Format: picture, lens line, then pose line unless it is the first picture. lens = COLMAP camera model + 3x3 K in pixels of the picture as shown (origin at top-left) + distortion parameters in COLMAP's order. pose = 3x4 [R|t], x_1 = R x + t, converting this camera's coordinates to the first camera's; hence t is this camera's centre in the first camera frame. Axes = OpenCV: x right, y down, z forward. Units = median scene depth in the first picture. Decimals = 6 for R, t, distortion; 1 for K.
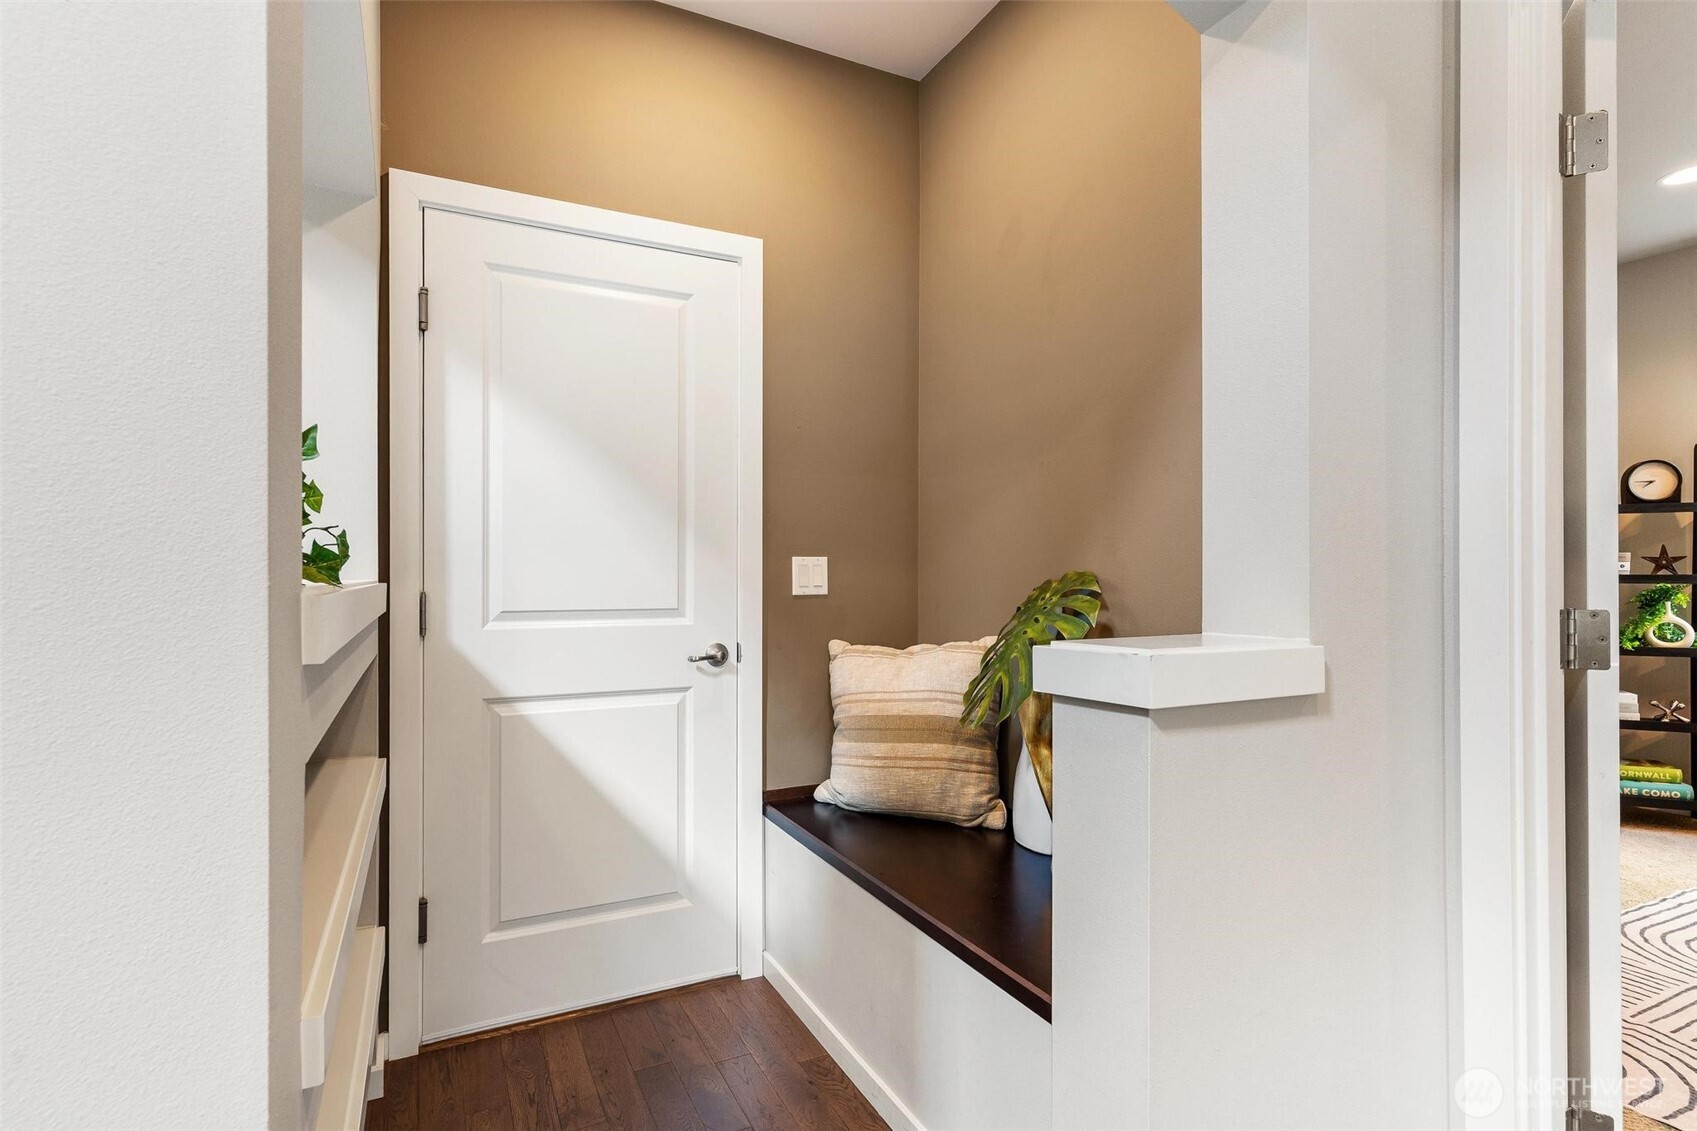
lens RADIAL K [[821.6, 0, 833.6], [0, 821.6, 569.6], [0, 0, 1]] dist [0.010312, -0.000941]
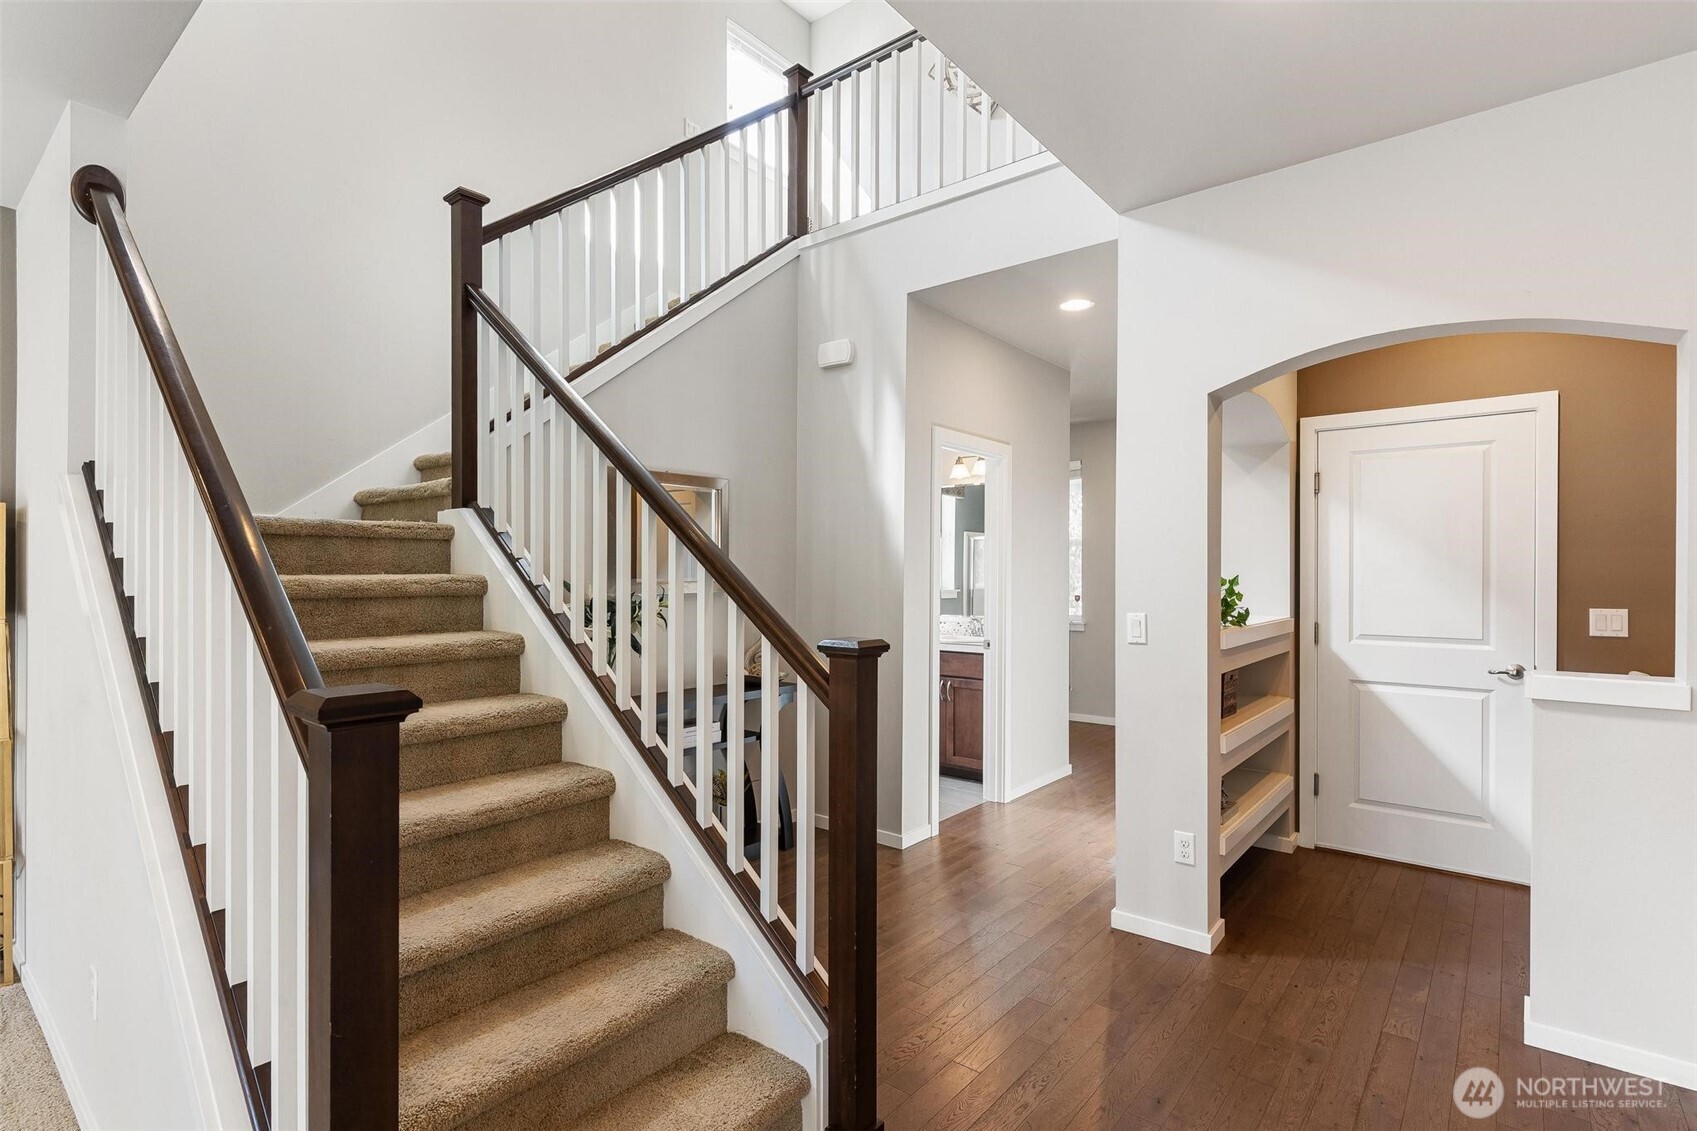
lens RADIAL K [[821.6, 0, 840.5], [0, 821.6, 575.7], [0, 0, 1]] dist [0.010312, -0.000941]
pose [[0.438985, -0.001639, -0.898493, 0.771336], [-0.003641, 0.999987, -0.003603, -0.072254], [0.898487, 0.004854, 0.438973, -0.897078]]
